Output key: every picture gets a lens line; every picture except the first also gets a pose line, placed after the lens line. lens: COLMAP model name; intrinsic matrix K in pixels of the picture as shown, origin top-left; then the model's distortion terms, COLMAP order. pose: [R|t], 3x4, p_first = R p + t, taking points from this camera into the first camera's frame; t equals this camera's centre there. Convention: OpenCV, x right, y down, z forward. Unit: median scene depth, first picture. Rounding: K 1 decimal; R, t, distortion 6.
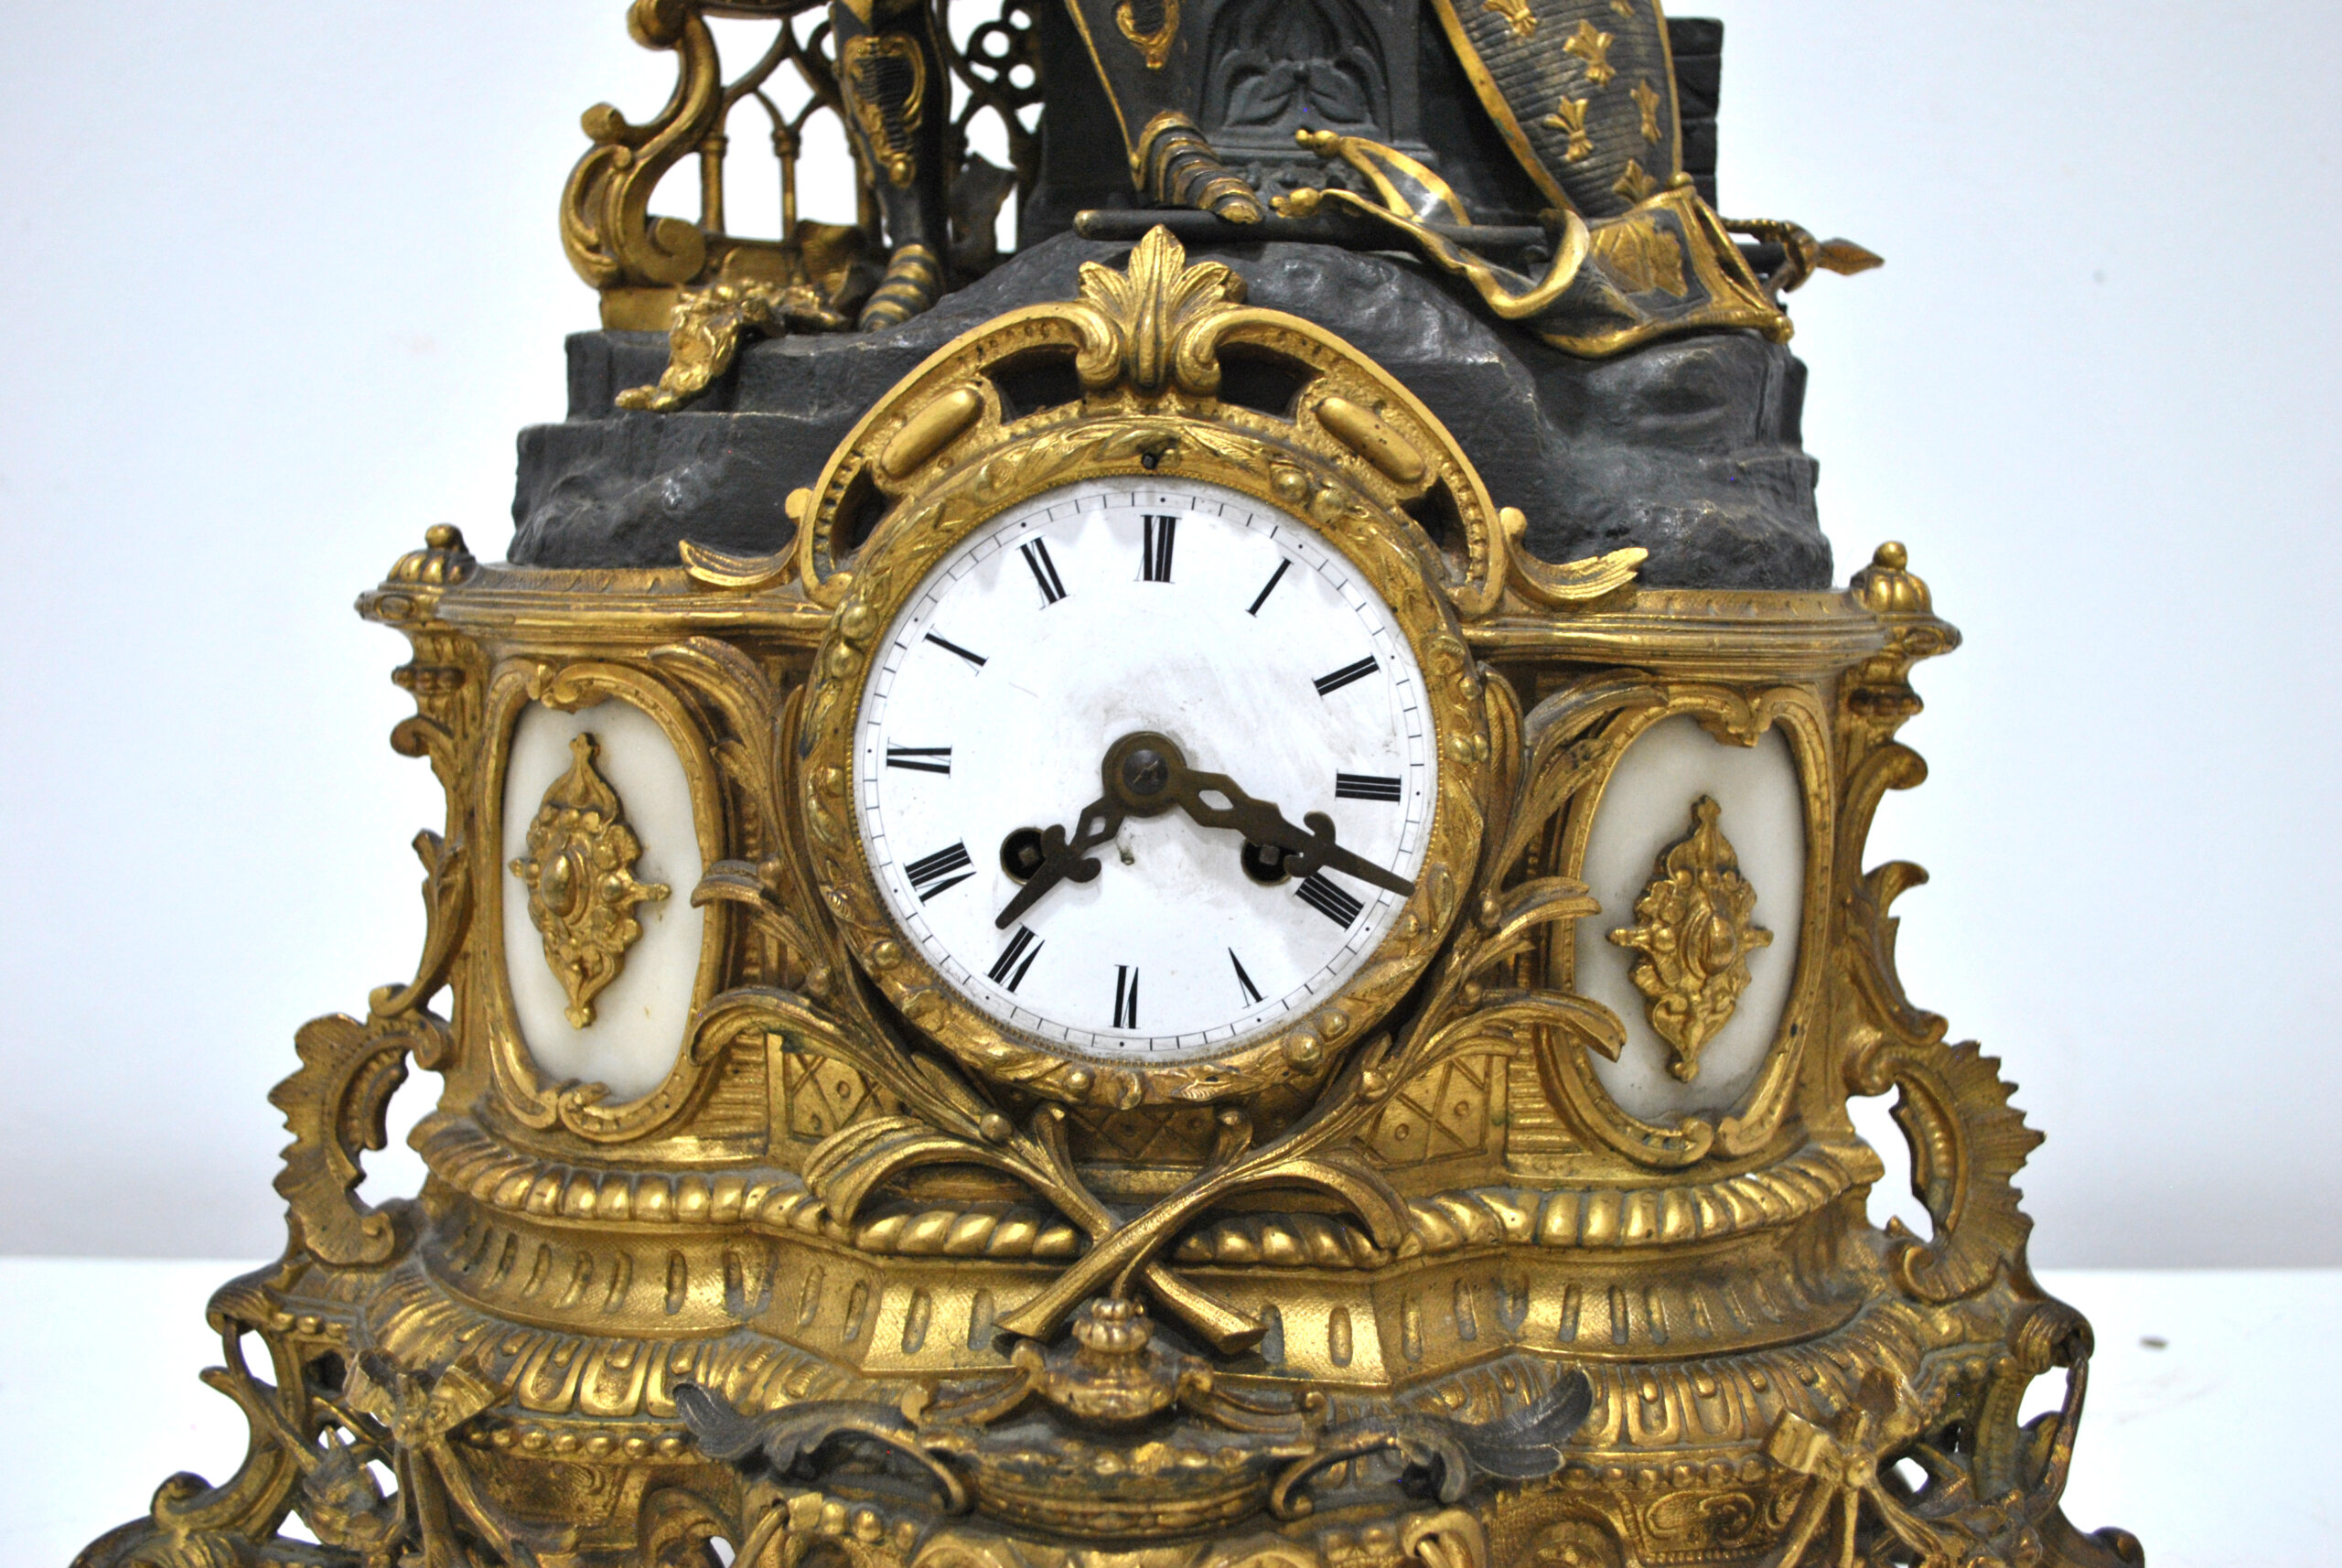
lens RADIAL K [[2178.9, 0, 1183.7], [0, 2178.9, 770.0], [0, 0, 1]] dist [-0.081727, 0.008287]
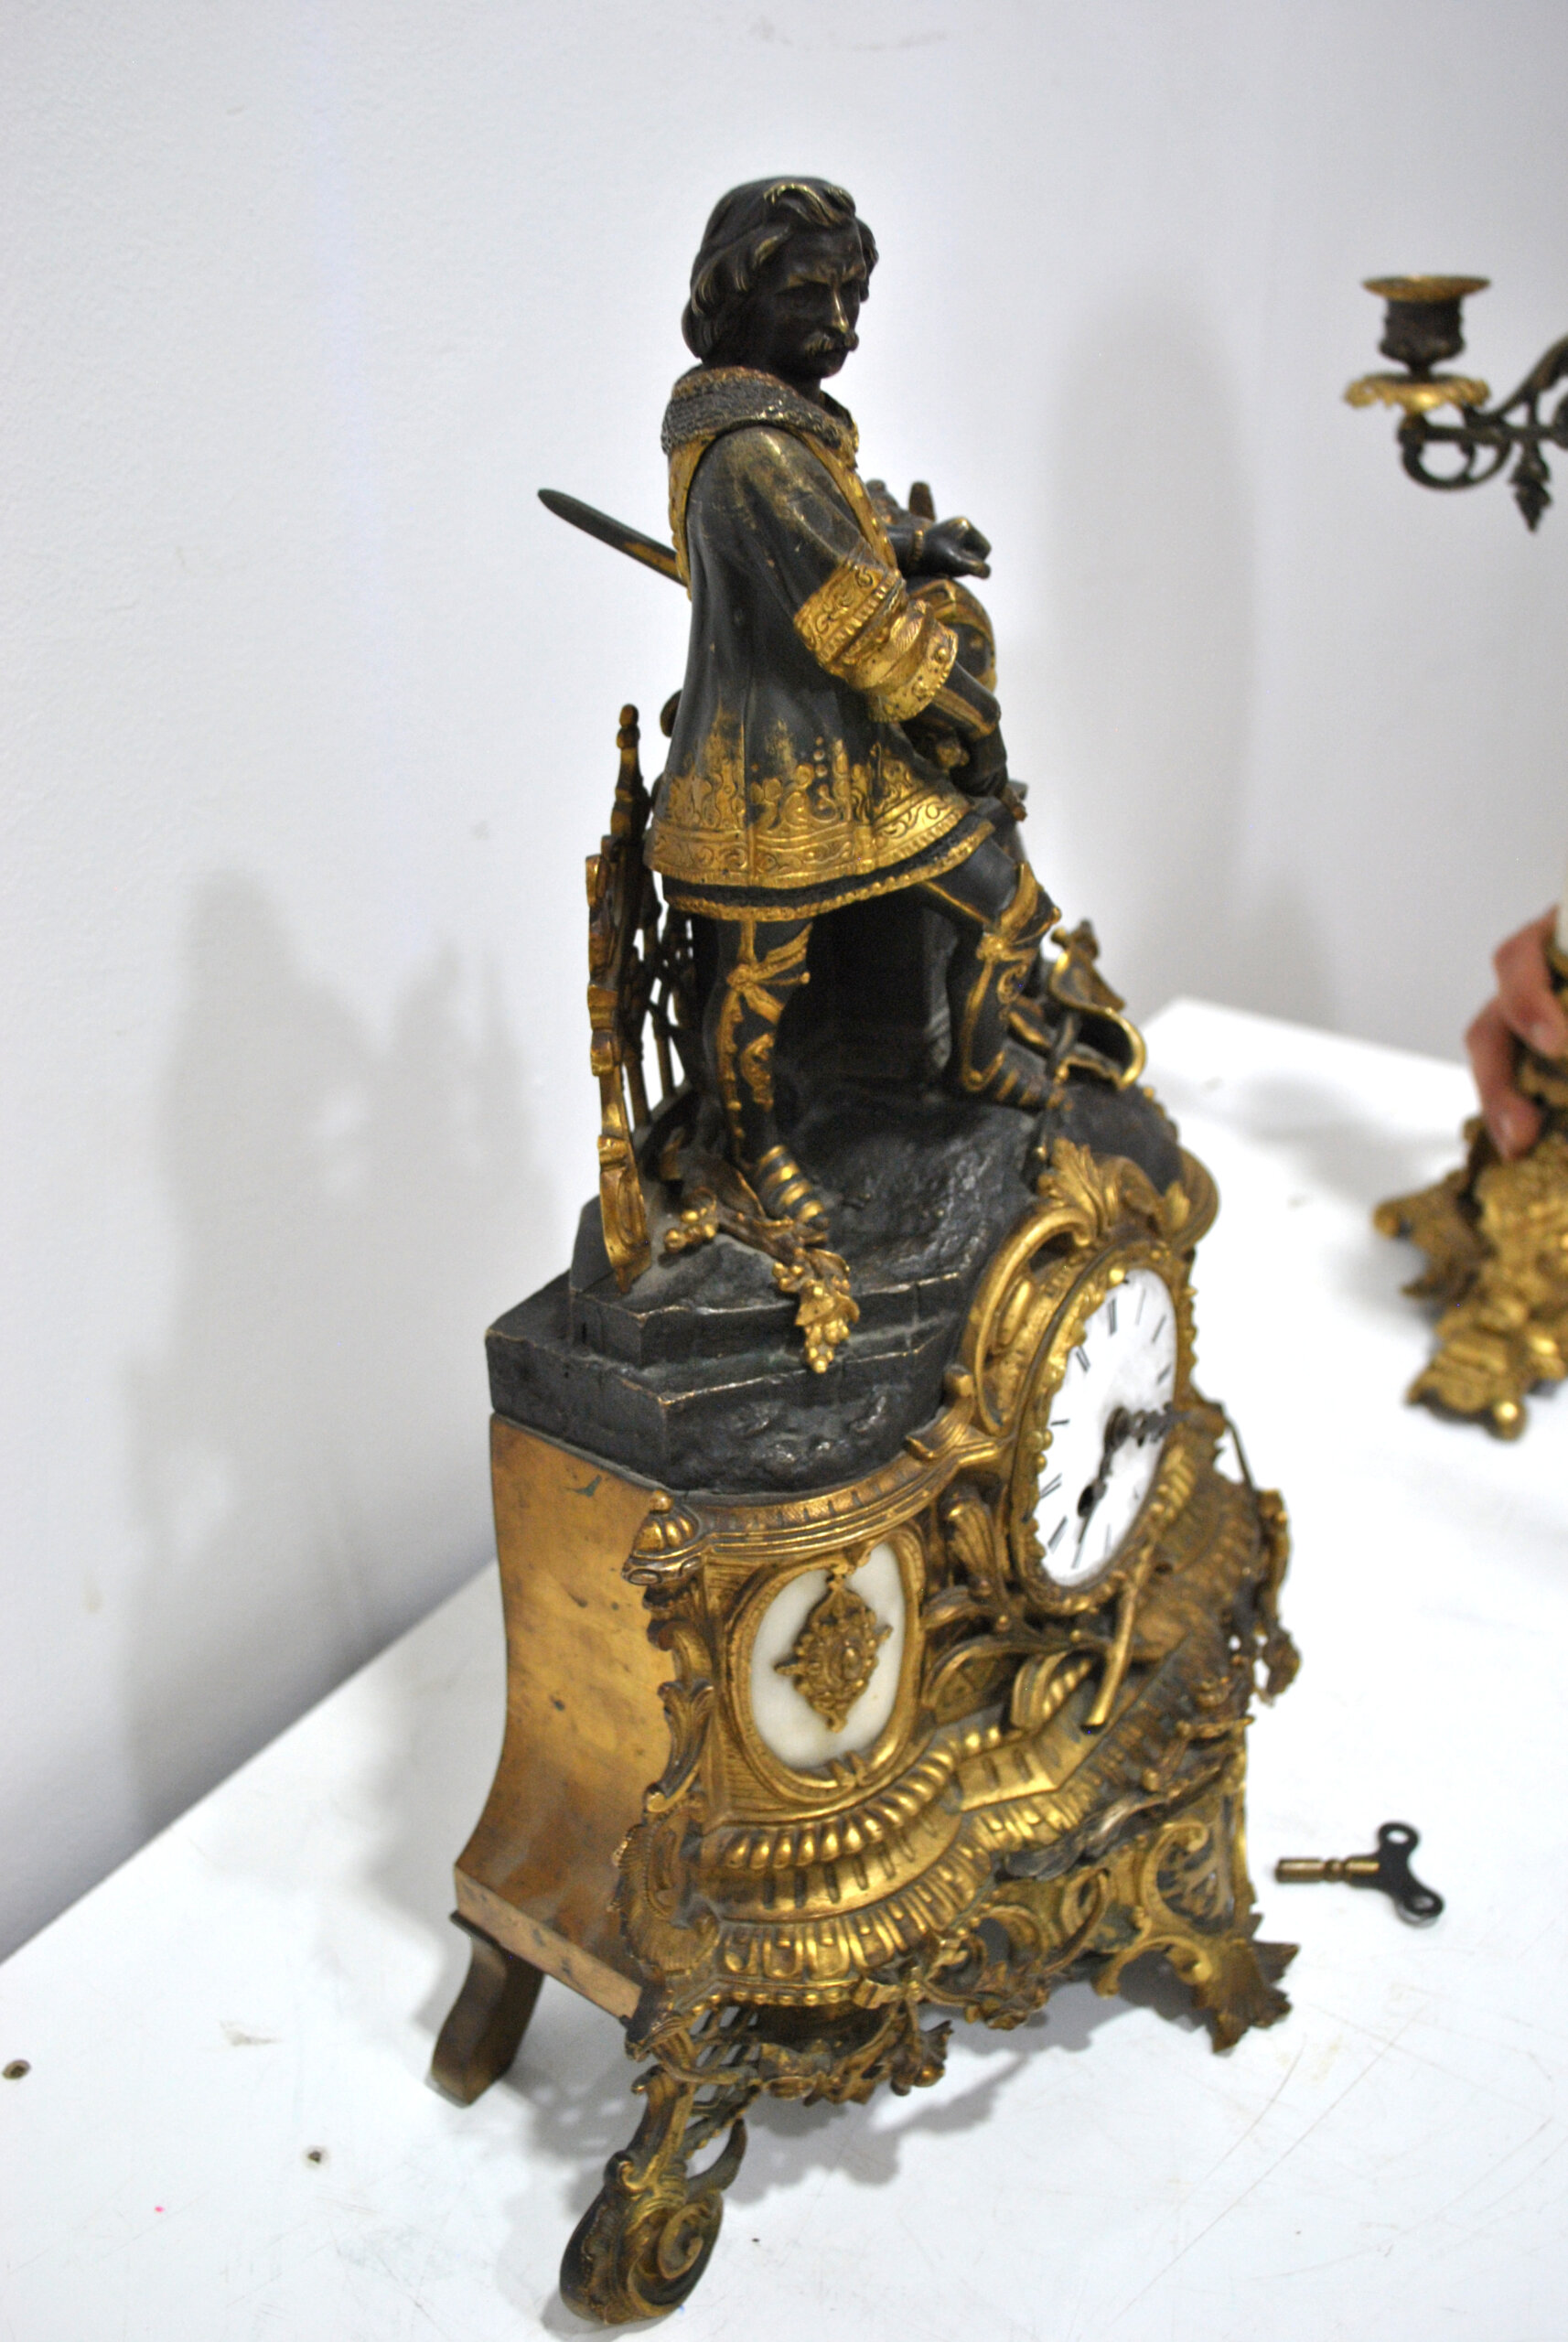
lens RADIAL K [[2178.9, 0, 784.0], [0, 2178.9, 1171.0], [0, 0, 1]] dist [-0.081727, 0.008287]
pose [[0.559516, -0.412975, 0.718606, -1.290433], [0.153200, 0.903614, 0.400013, -0.894293], [-0.814538, -0.113723, 0.568854, 0.218761]]
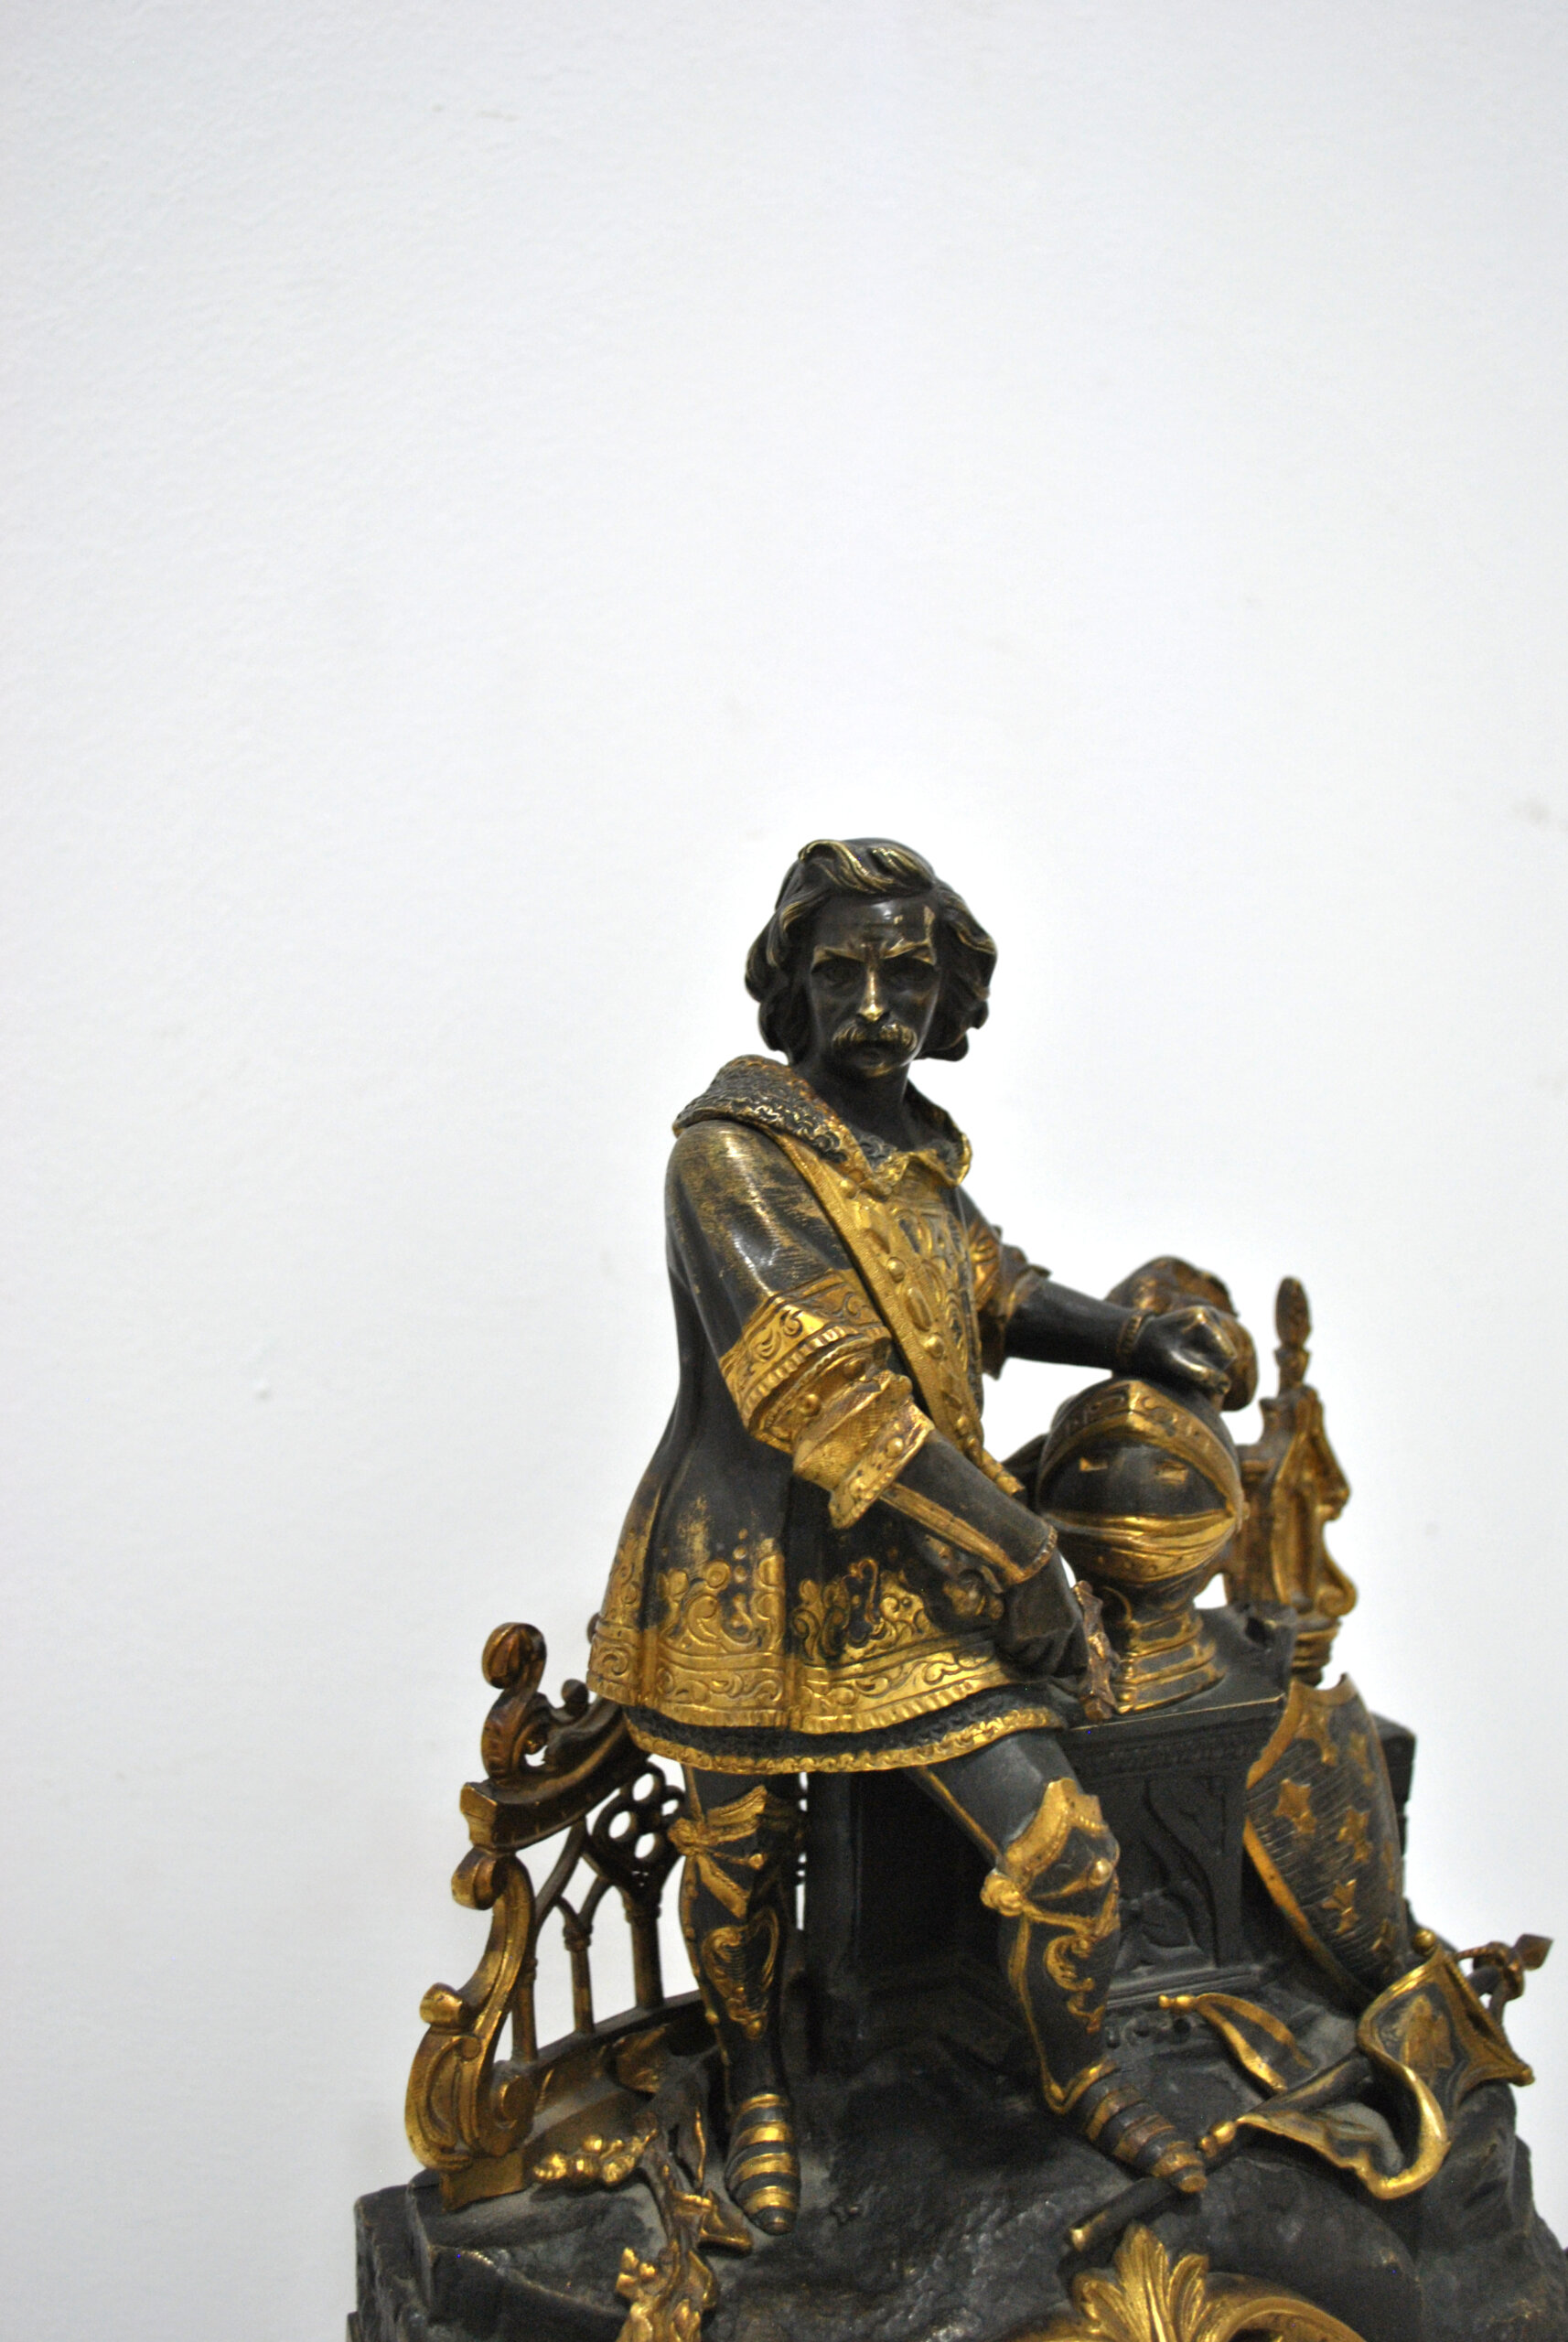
lens RADIAL K [[2178.9, 0, 784.0], [0, 2178.9, 1171.0], [0, 0, 1]] dist [-0.081727, 0.008287]
pose [[0.940876, -0.038202, 0.336589, -0.495049], [0.050466, 0.998340, -0.027760, -0.727014], [-0.334970, 0.043105, 0.941242, 0.043498]]
